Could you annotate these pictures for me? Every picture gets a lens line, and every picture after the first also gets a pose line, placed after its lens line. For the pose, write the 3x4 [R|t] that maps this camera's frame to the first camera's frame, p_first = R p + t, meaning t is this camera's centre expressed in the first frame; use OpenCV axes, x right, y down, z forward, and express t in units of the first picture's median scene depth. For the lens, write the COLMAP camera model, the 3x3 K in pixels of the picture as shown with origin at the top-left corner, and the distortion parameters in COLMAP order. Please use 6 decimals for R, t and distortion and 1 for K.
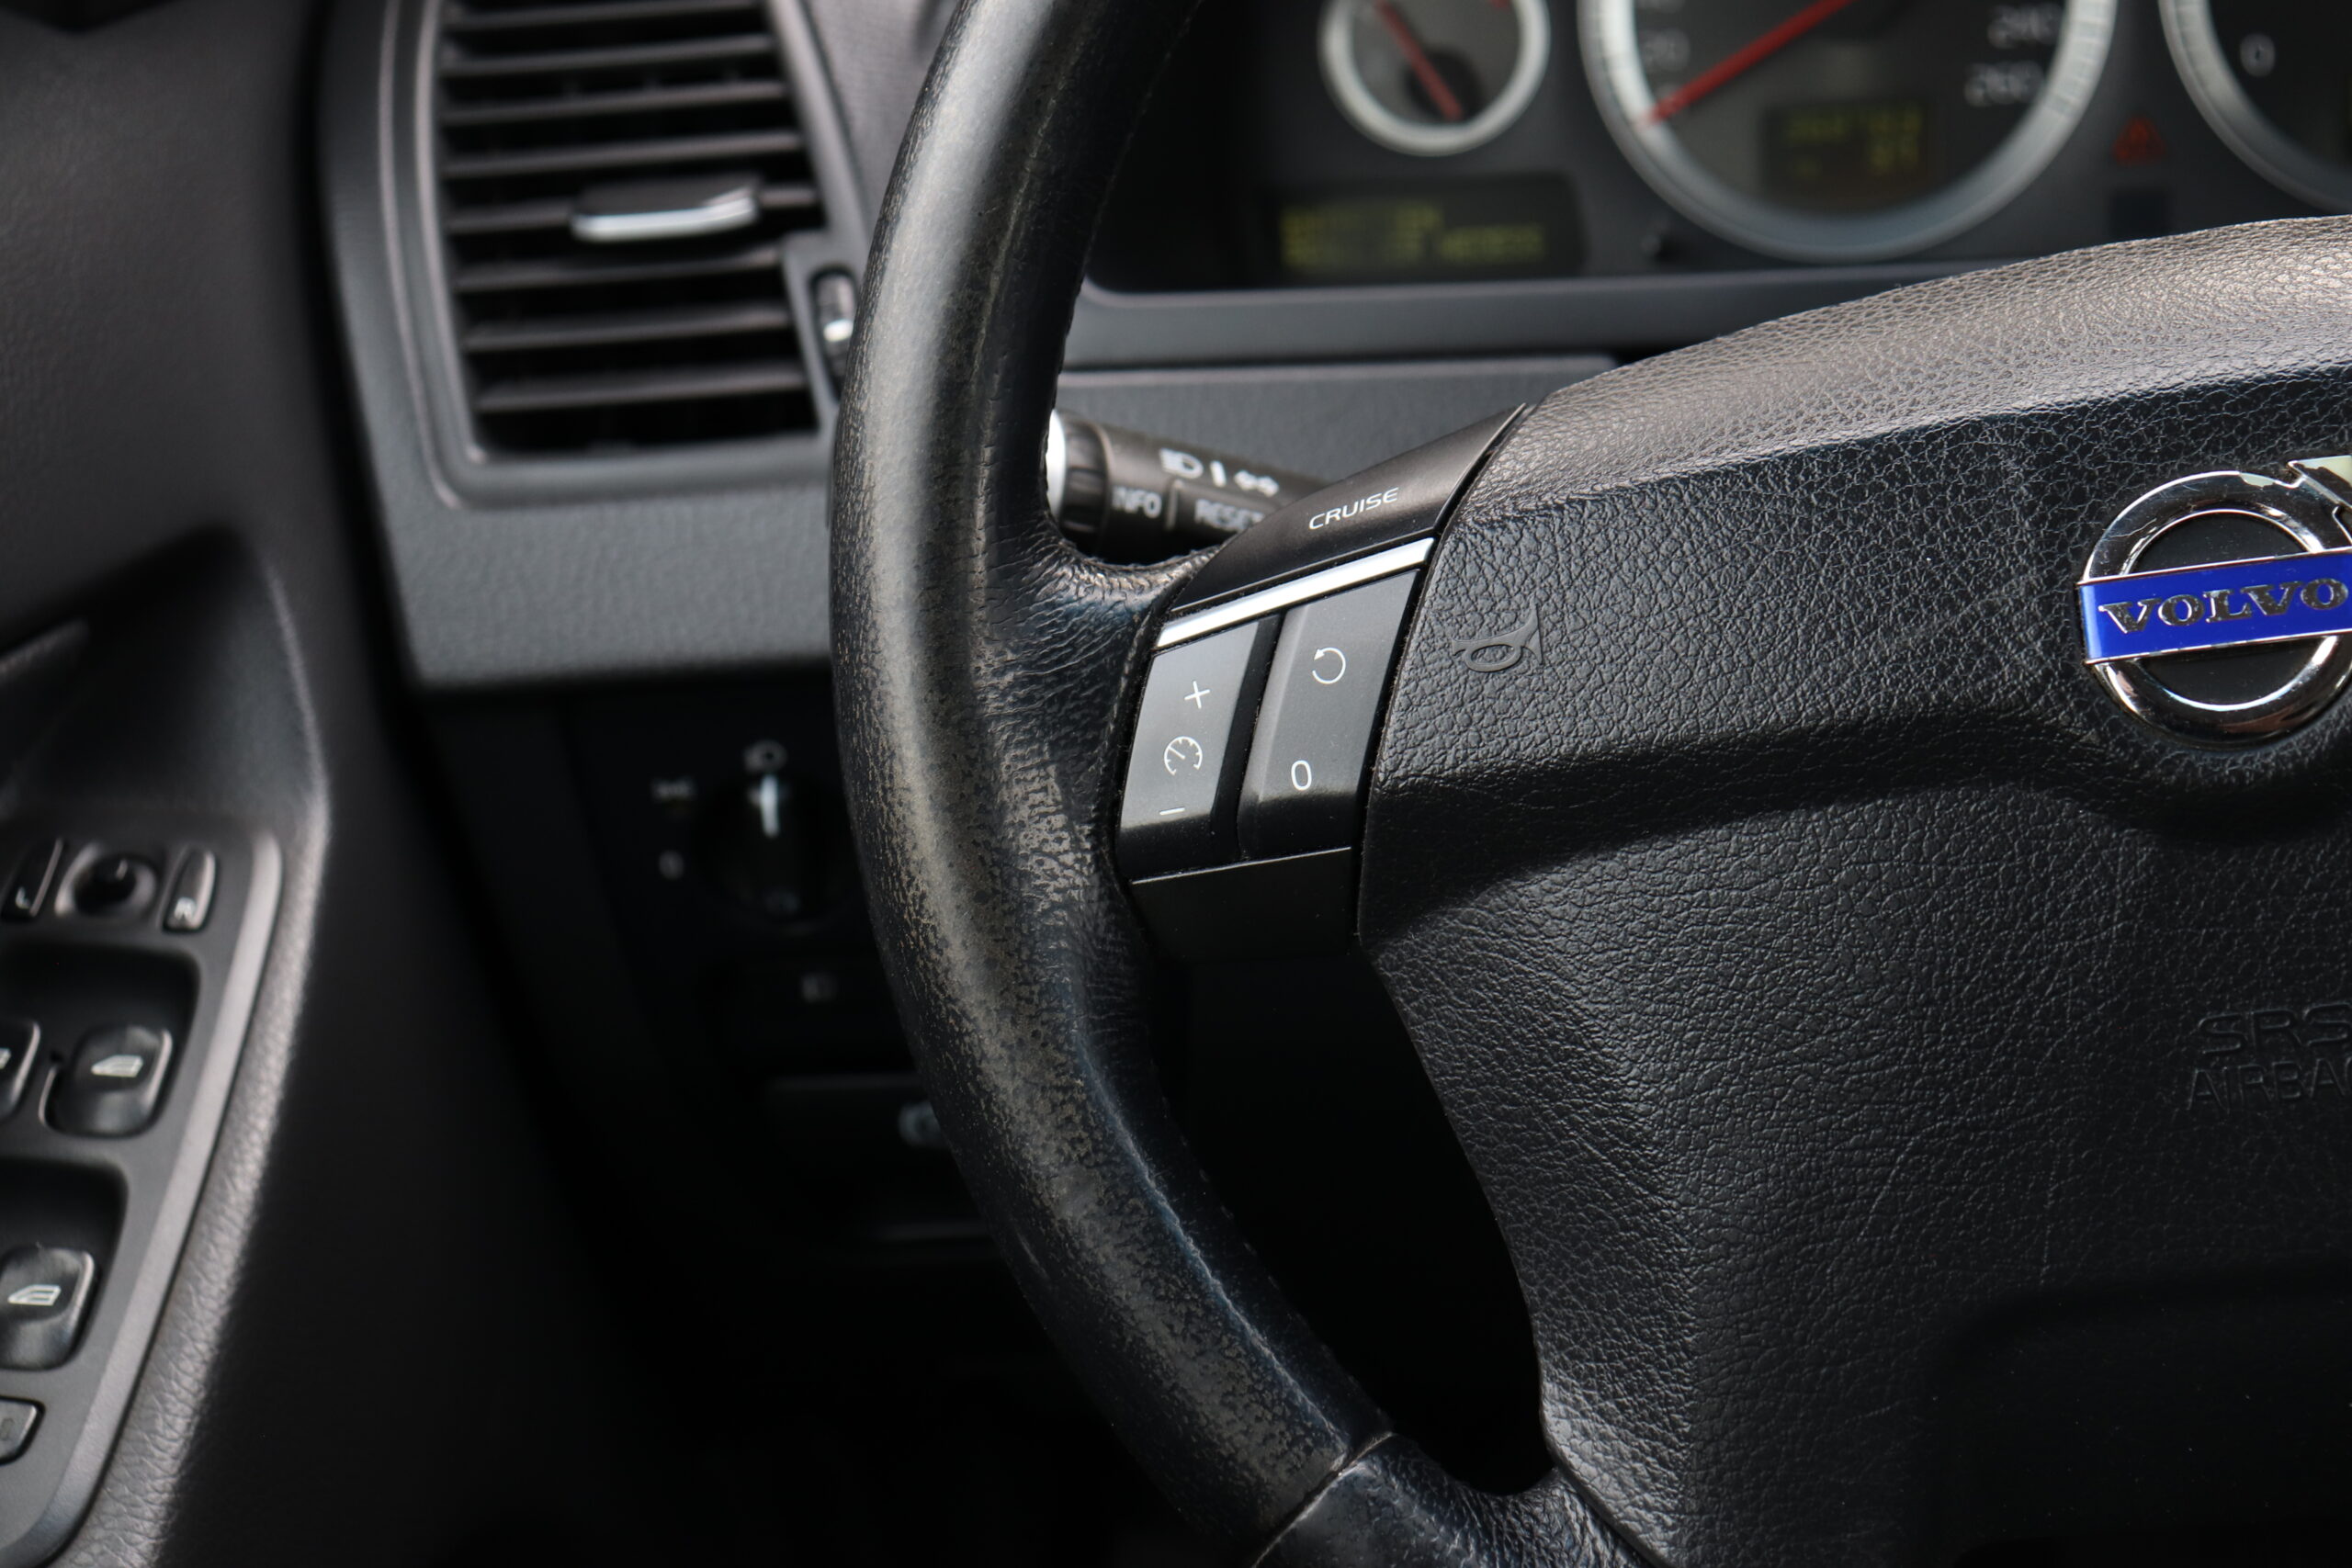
lens RADIAL K [[4035.7, 0, 1183.0], [0, 4035.7, 774.1], [0, 0, 1]] dist [0.145957, 0.000000]
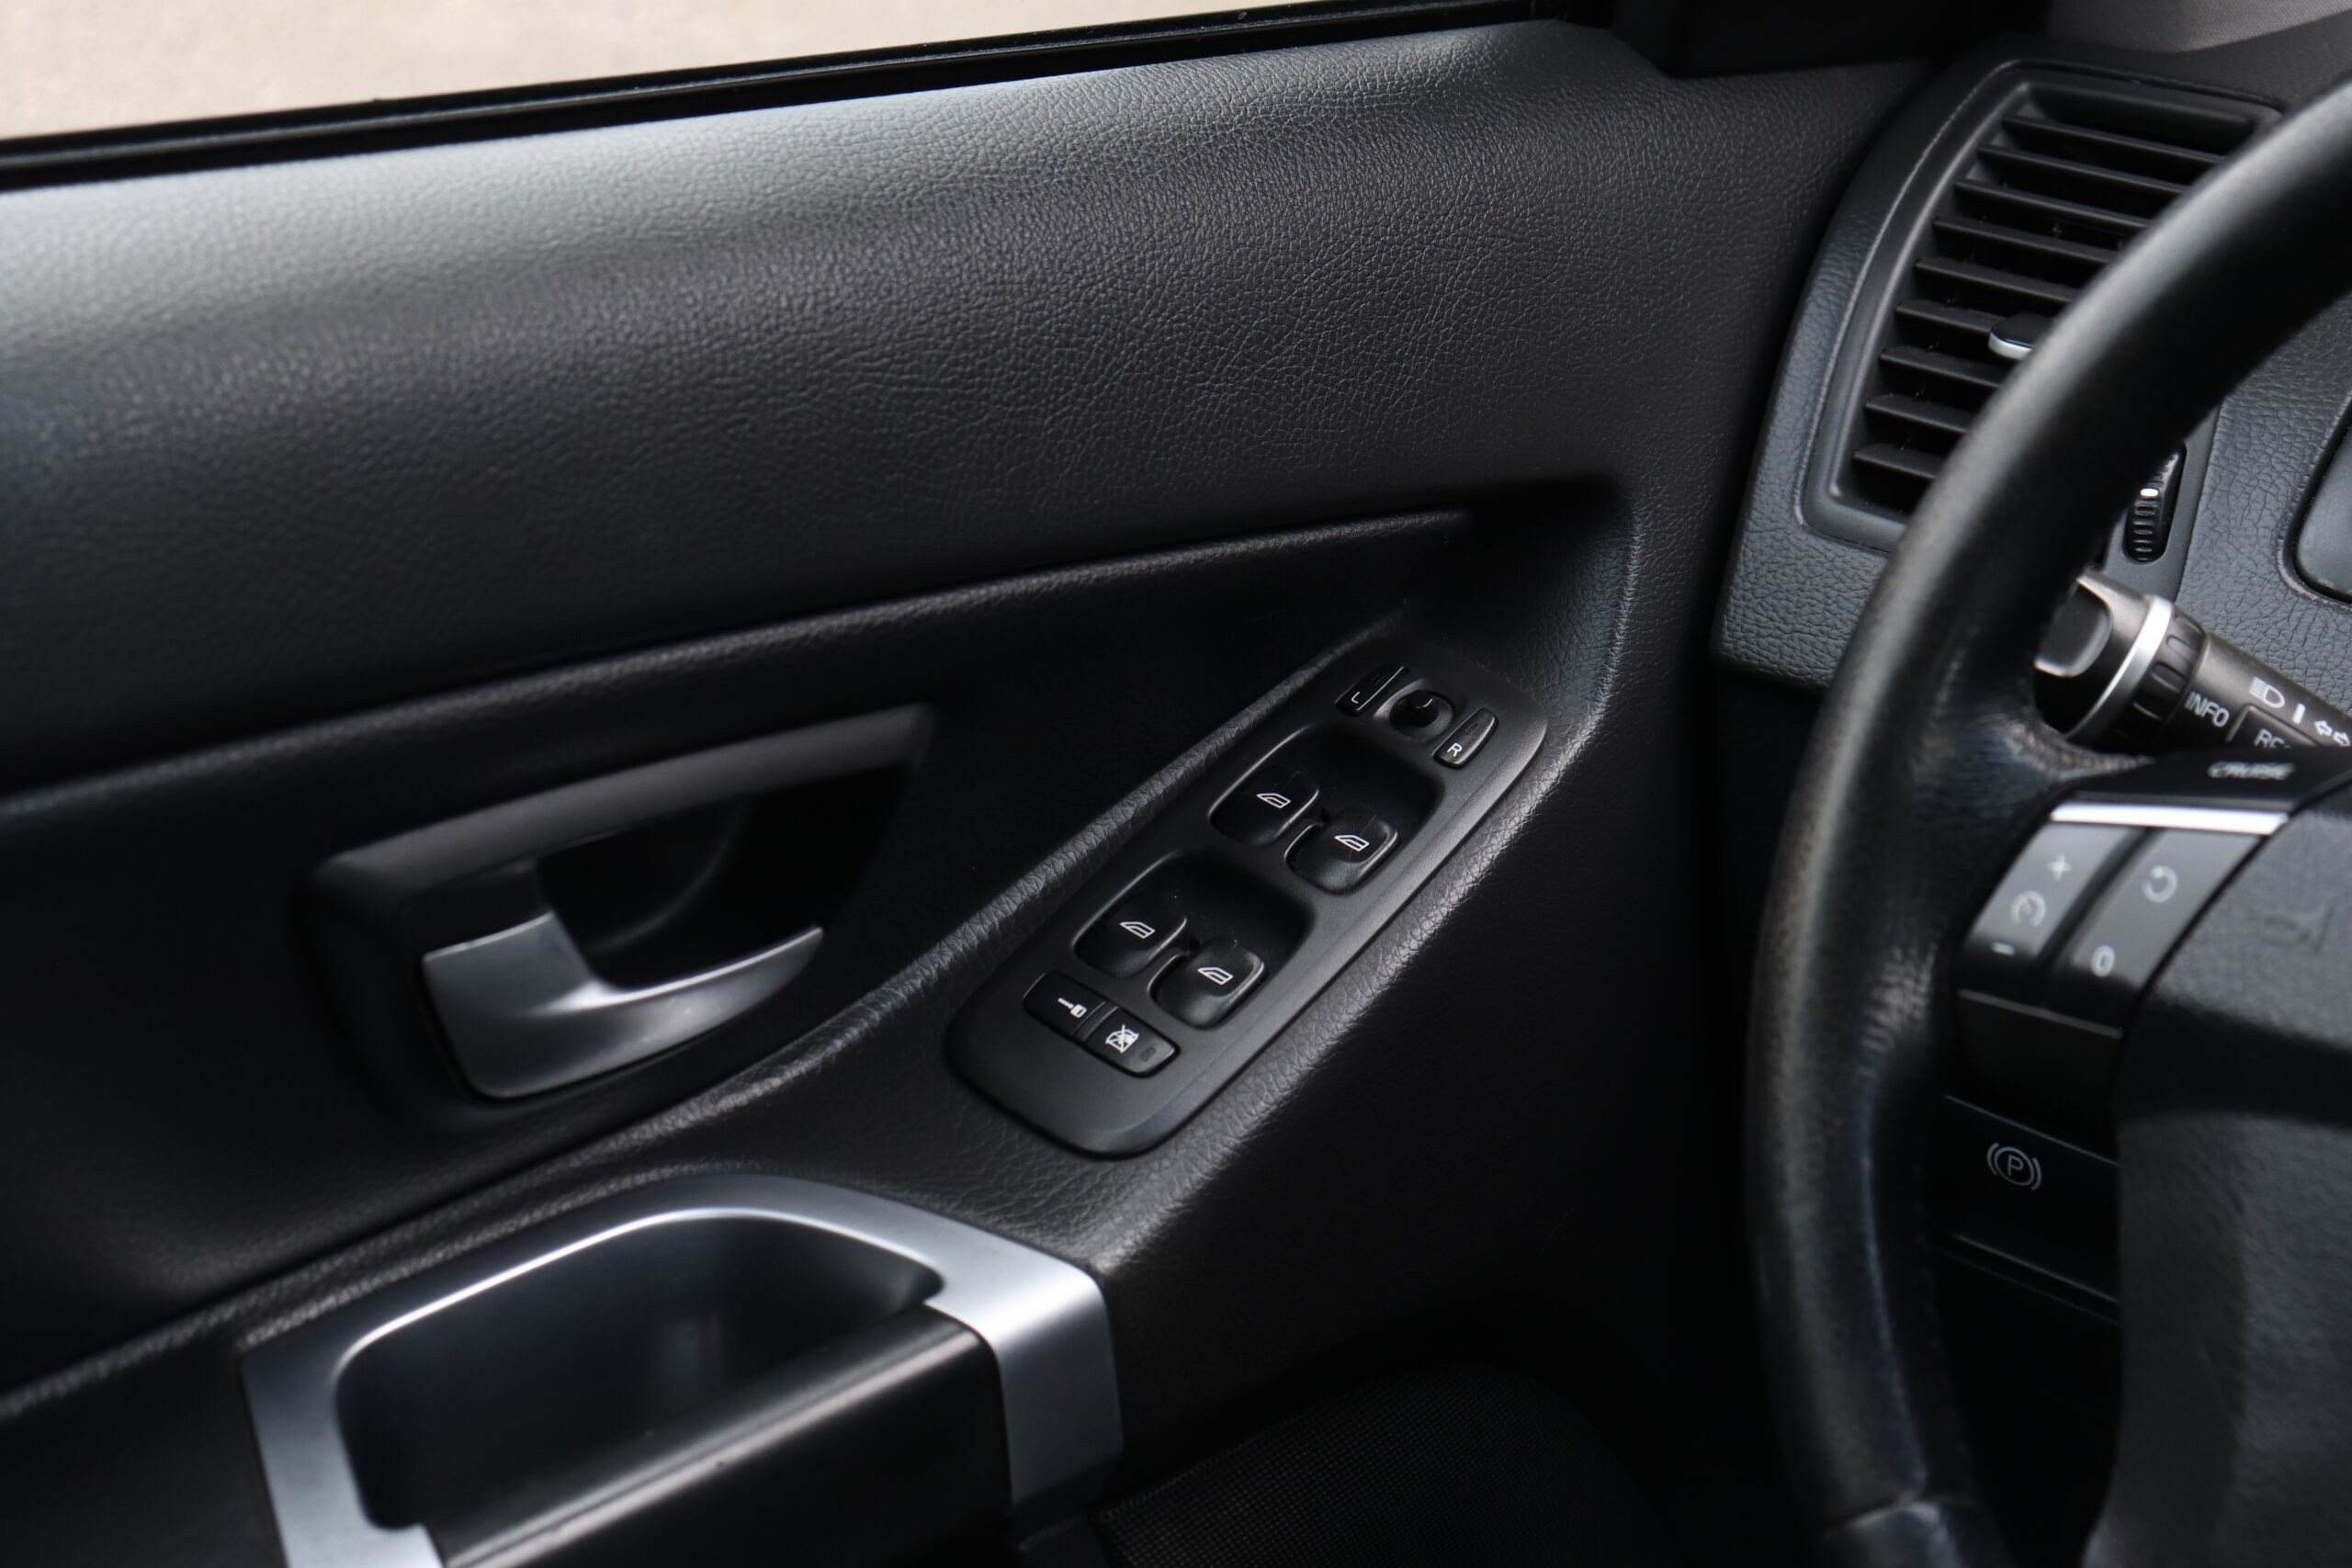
lens RADIAL K [[3758.8, 0, 1172.4], [0, 3758.8, 778.9], [0, 0, 1]] dist [0.088575, 0.000000]
pose [[0.810950, 0.364447, -0.457754, 0.309840], [-0.354259, 0.928463, 0.111609, -0.080089], [0.465683, 0.071654, 0.882046, -0.113866]]
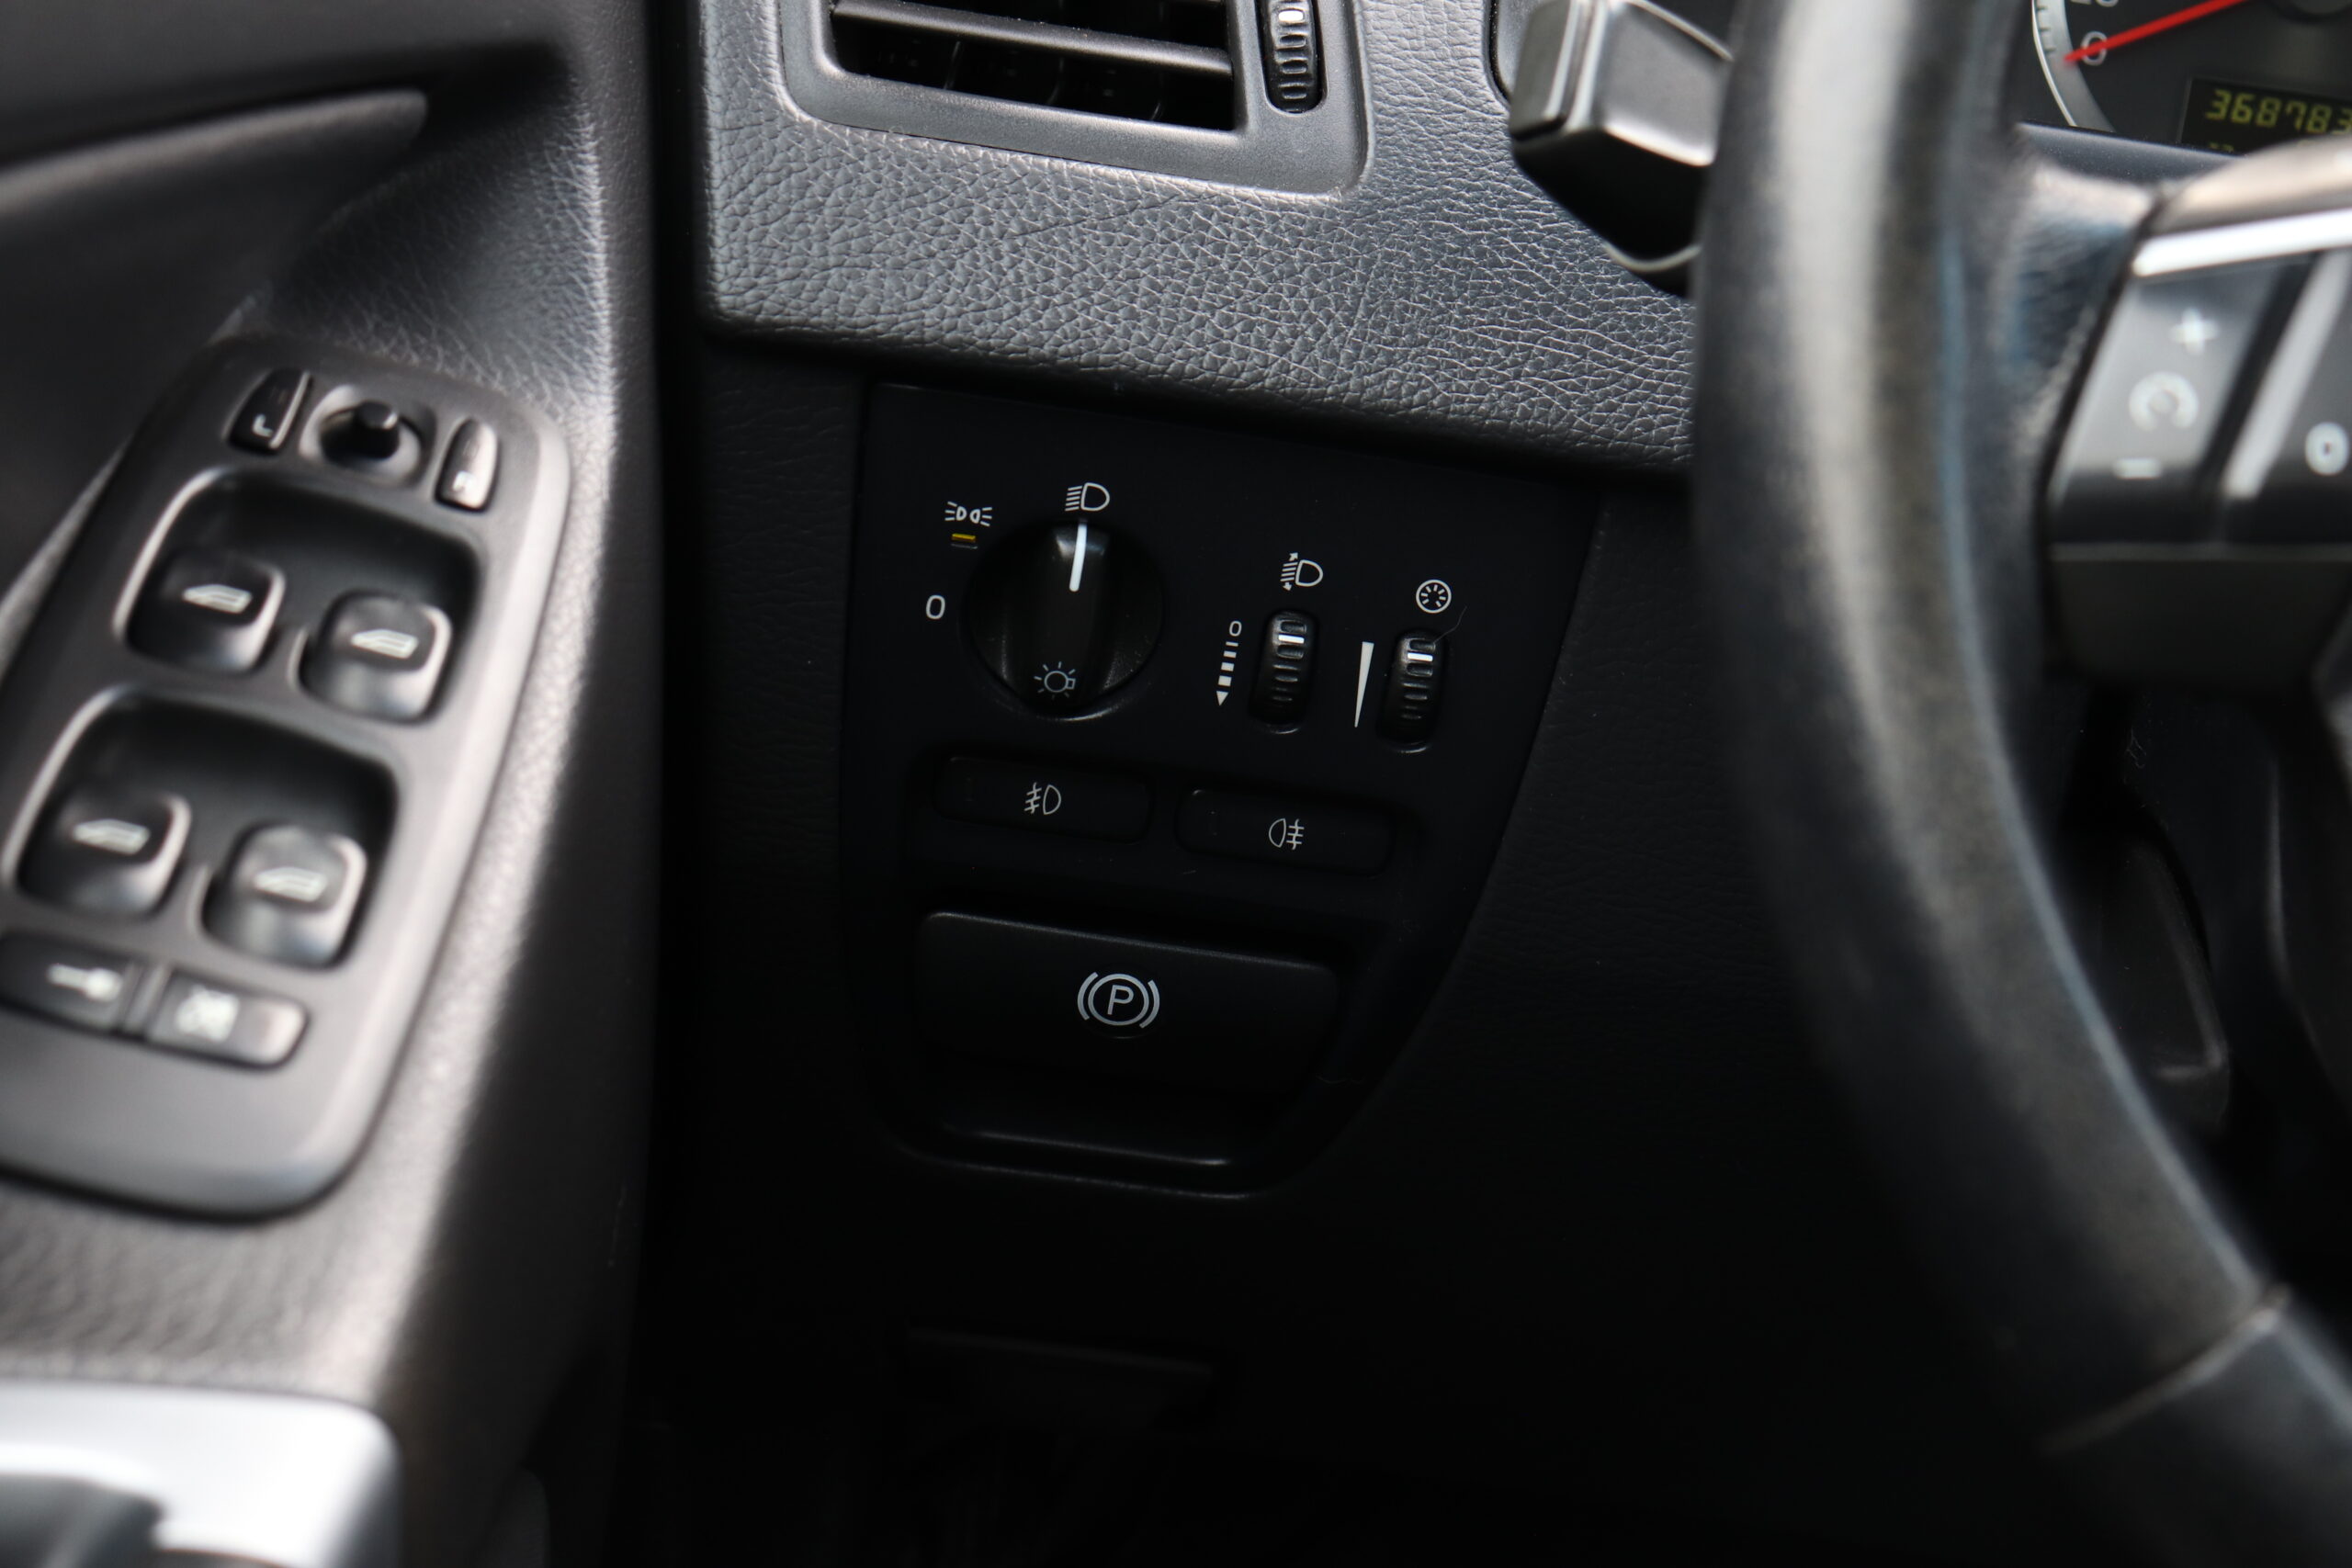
lens RADIAL K [[4035.7, 0, 1163.7], [0, 4035.7, 792.8], [0, 0, 1]] dist [0.145957, 0.000000]
pose [[0.961060, 0.203094, 0.187397, -0.340738], [-0.187899, 0.977510, -0.095752, 0.193183], [-0.202629, 0.056812, 0.977606, 0.281102]]
